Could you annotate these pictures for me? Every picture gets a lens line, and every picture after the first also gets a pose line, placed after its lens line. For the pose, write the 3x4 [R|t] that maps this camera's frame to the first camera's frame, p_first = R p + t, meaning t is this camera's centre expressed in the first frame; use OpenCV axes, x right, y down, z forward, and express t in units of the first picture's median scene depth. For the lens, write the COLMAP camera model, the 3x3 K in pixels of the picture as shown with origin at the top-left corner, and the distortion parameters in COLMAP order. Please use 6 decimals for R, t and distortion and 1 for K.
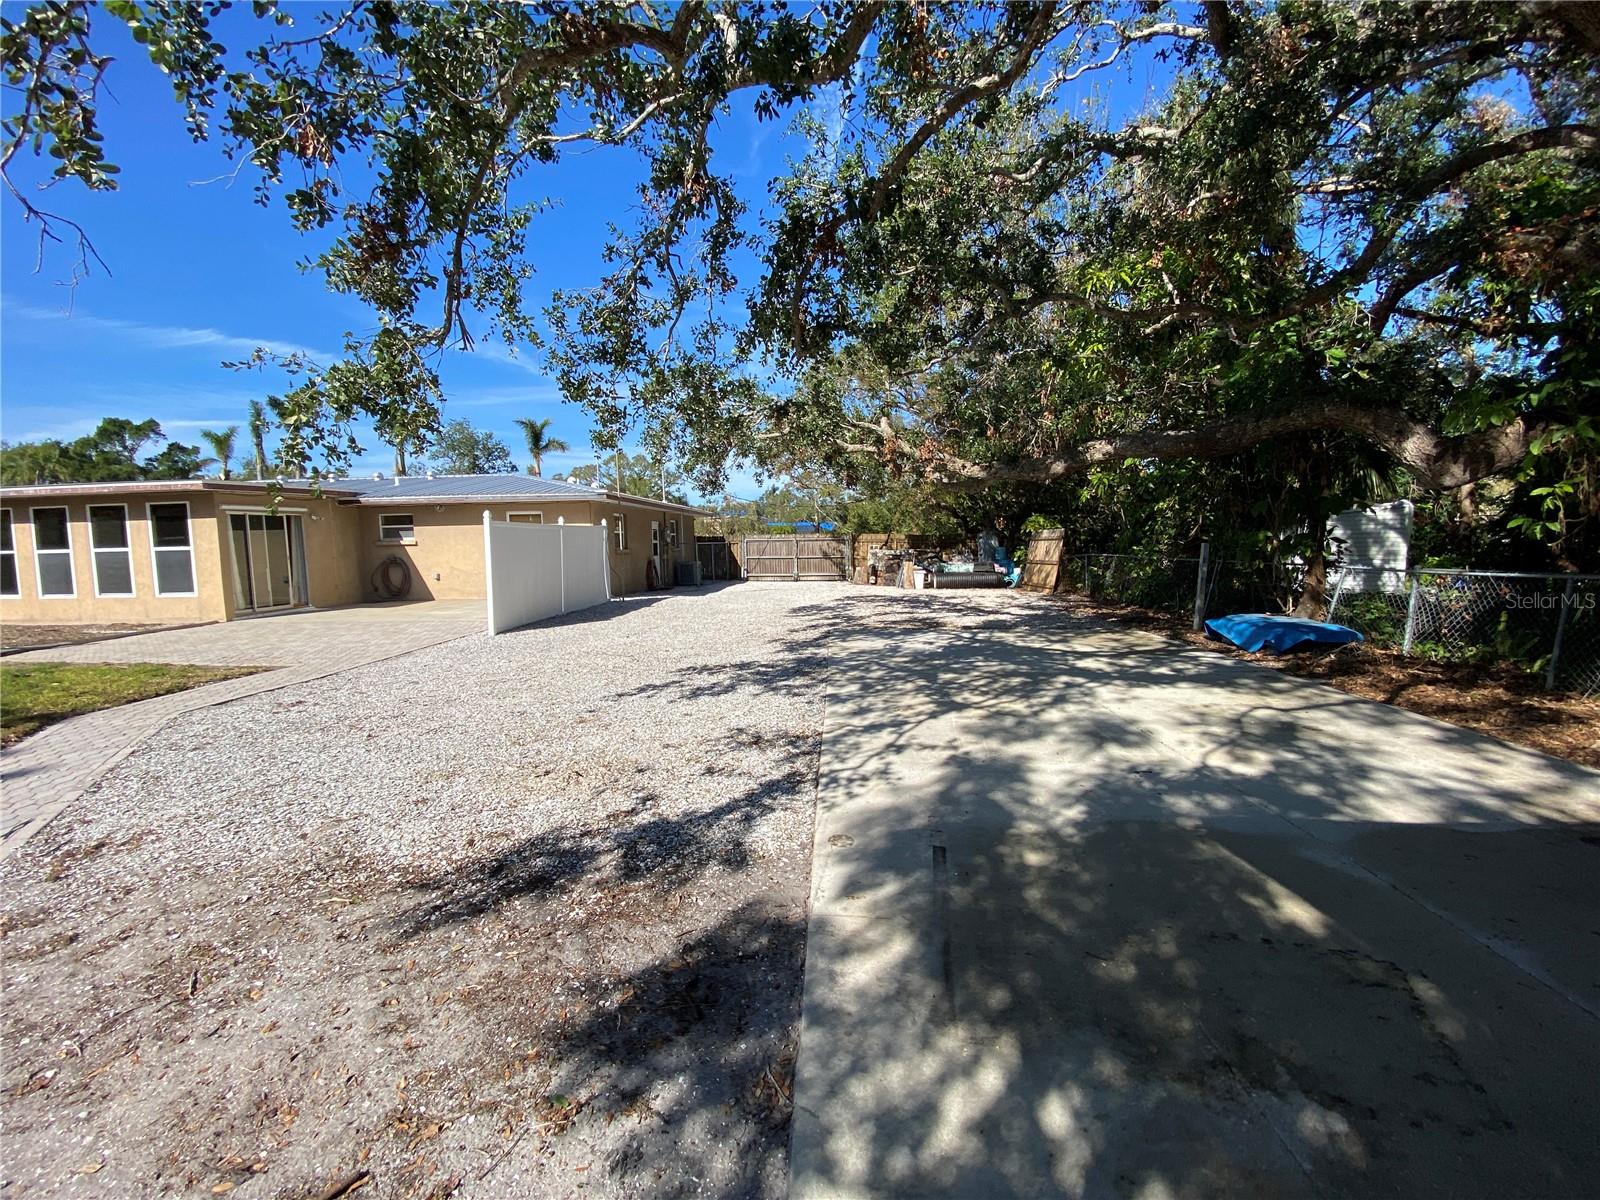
lens RADIAL K [[651.9, 0, 793.9], [0, 651.9, 605.4], [0, 0, 1]] dist [0.028203, -0.025392]
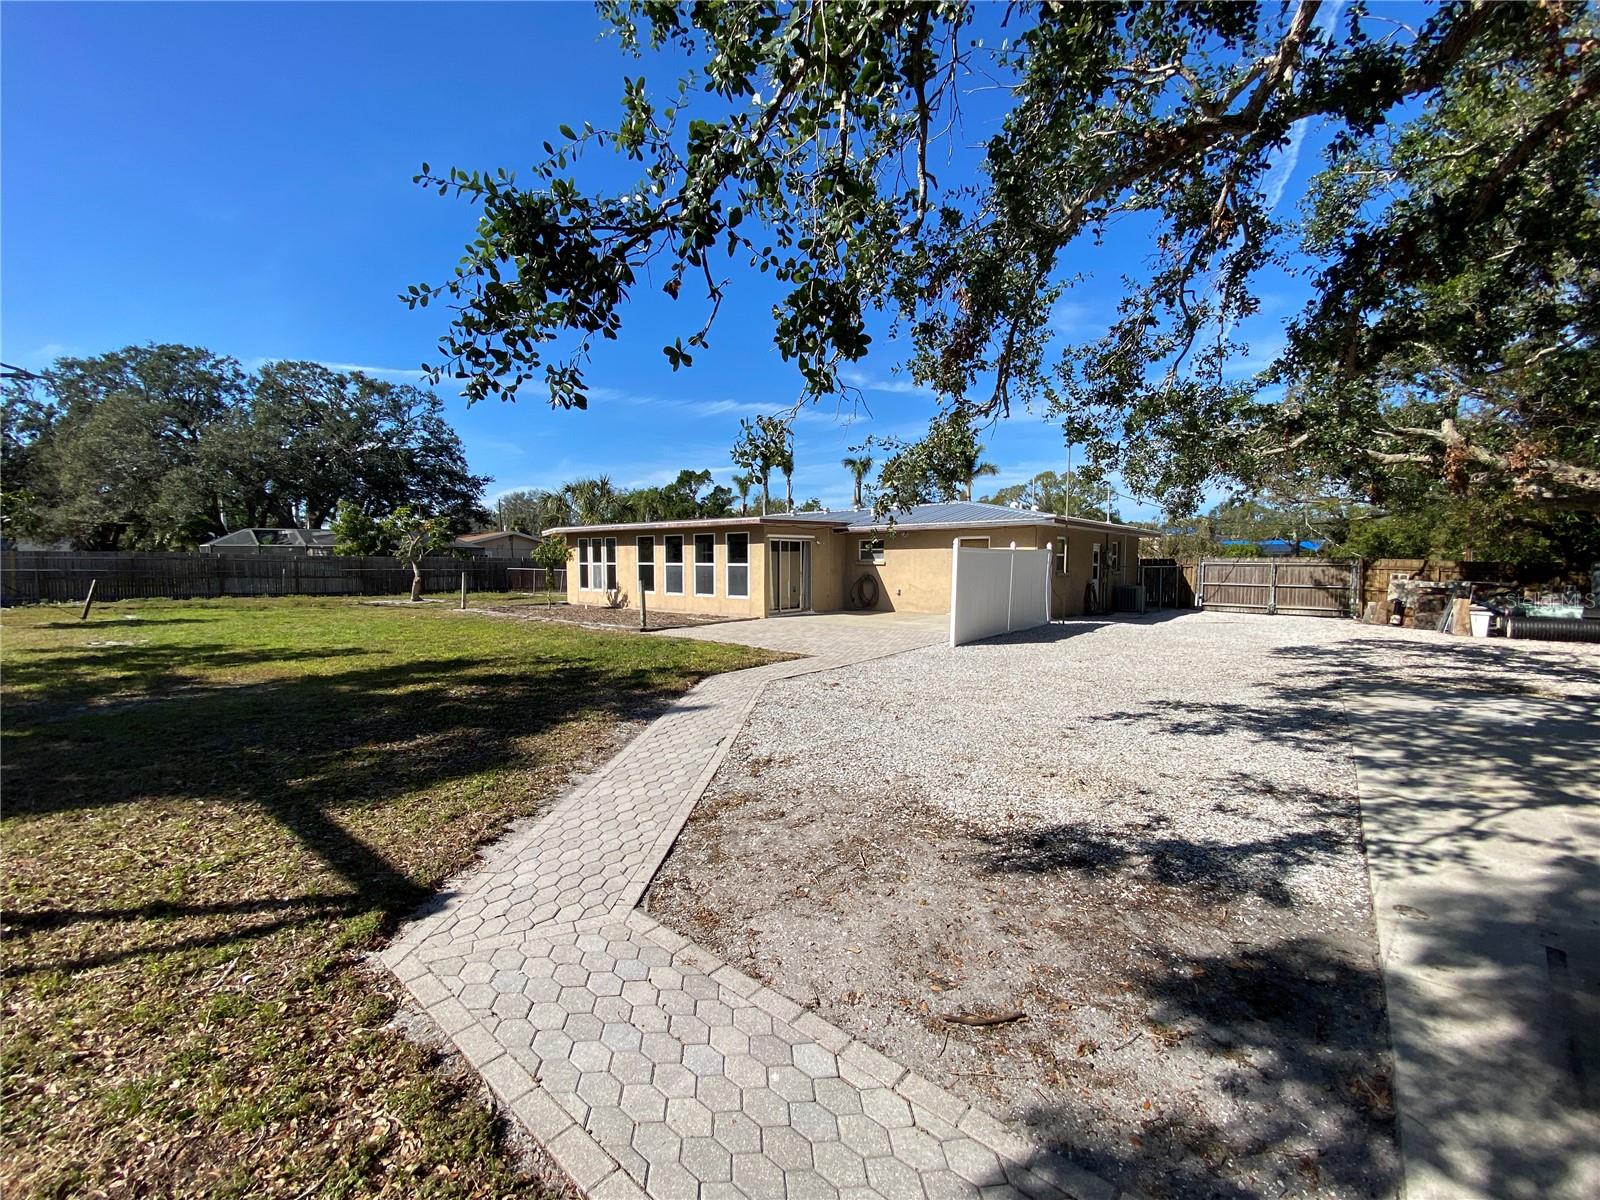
lens RADIAL K [[644.9, 0, 800.1], [0, 644.9, 601.3], [0, 0, 1]] dist [0.019765, -0.020789]
pose [[0.813153, 0.053349, -0.579599, -0.048754], [-0.073893, 0.997195, -0.011882, -0.001242], [0.577340, 0.052490, 0.814815, -0.098982]]
